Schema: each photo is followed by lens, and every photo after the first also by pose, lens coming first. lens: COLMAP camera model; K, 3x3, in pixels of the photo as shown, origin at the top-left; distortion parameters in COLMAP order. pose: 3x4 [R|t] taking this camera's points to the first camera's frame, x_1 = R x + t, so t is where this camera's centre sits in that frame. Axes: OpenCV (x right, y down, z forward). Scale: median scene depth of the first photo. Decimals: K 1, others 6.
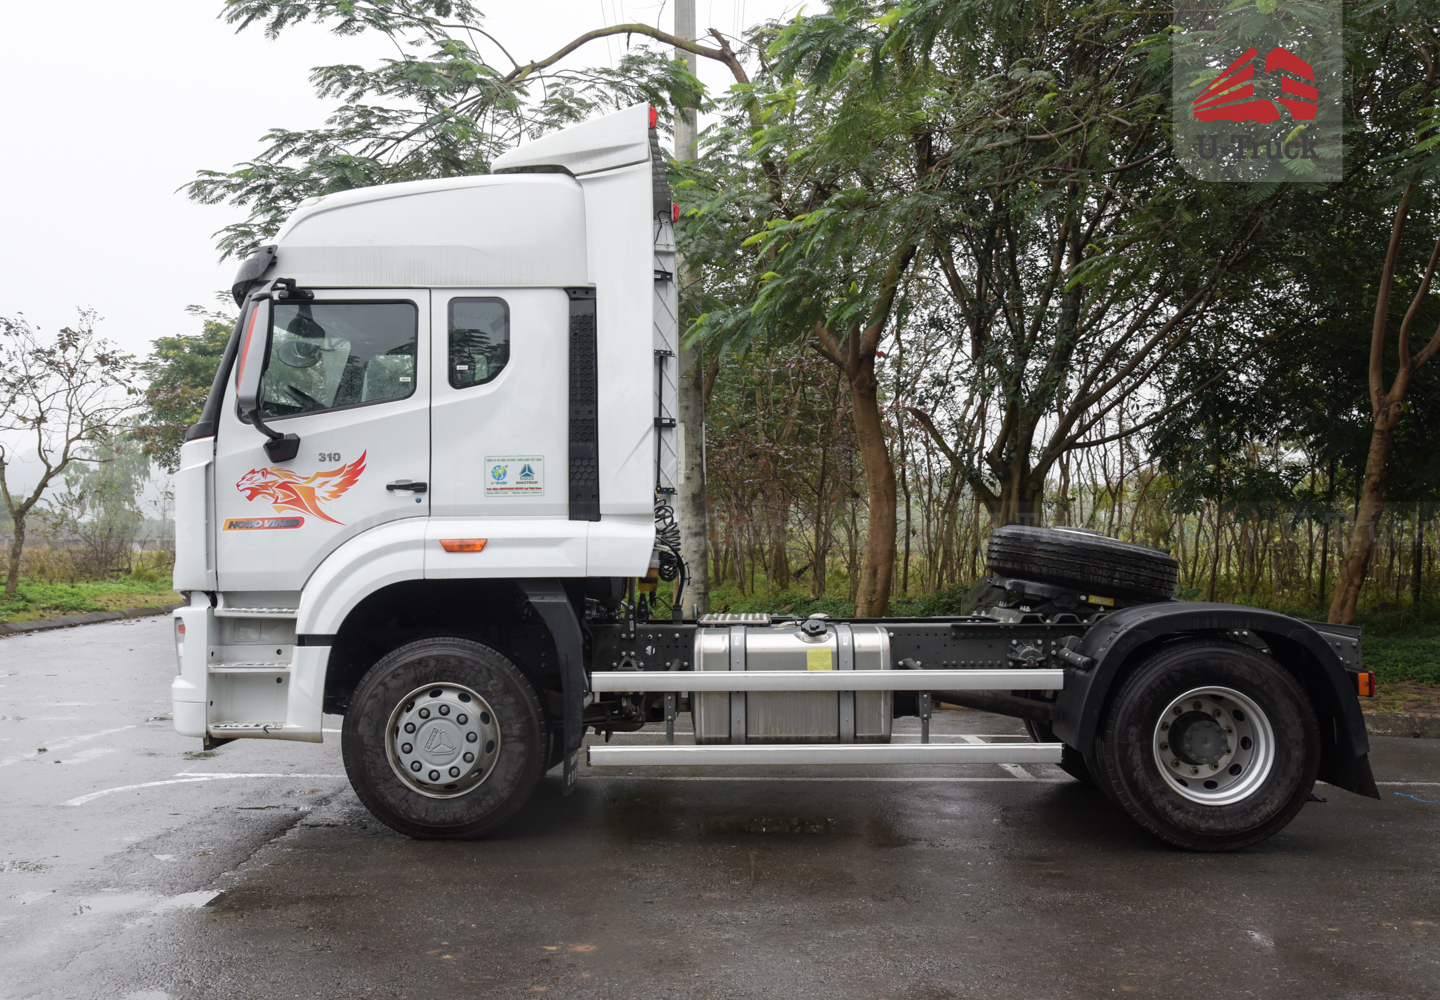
lens RADIAL K [[1476.1, 0, 720.0], [0, 1476.1, 500.0], [0, 0, 1]] dist [0.004905, 0.188454]
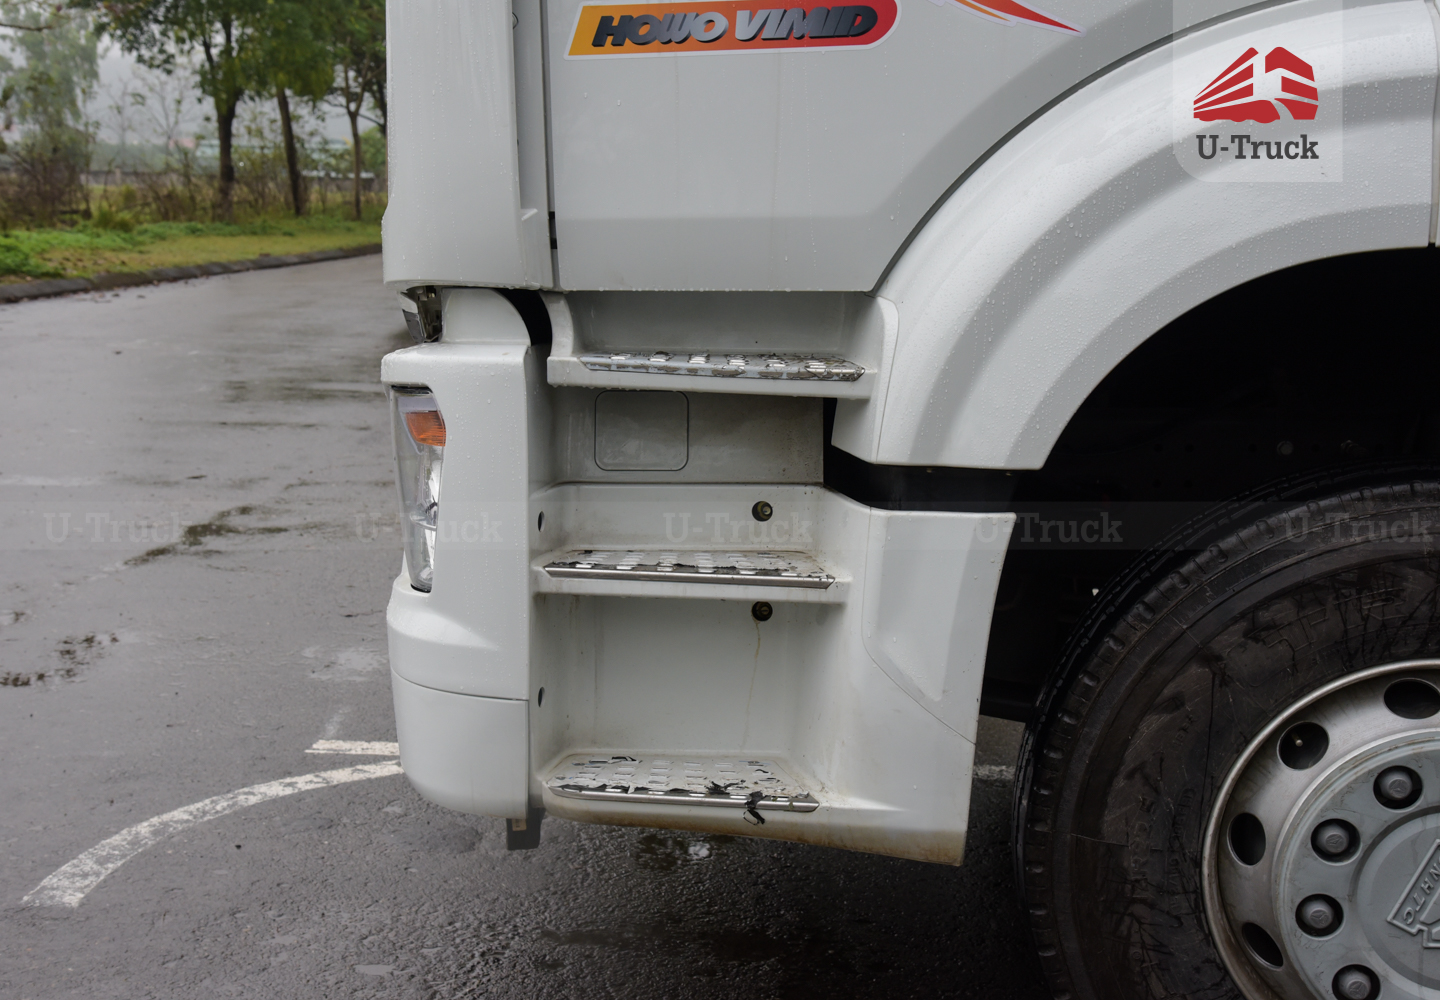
lens RADIAL K [[2042.0, 0, 720.0], [0, 2042.0, 500.0], [0, 0, 1]] dist [0.276368, 0.030905]
pose [[0.996253, 0.015436, -0.085099, -0.275569], [0.000170, 0.983593, 0.180401, 0.031535], [0.086488, -0.179739, 0.979905, 0.628941]]
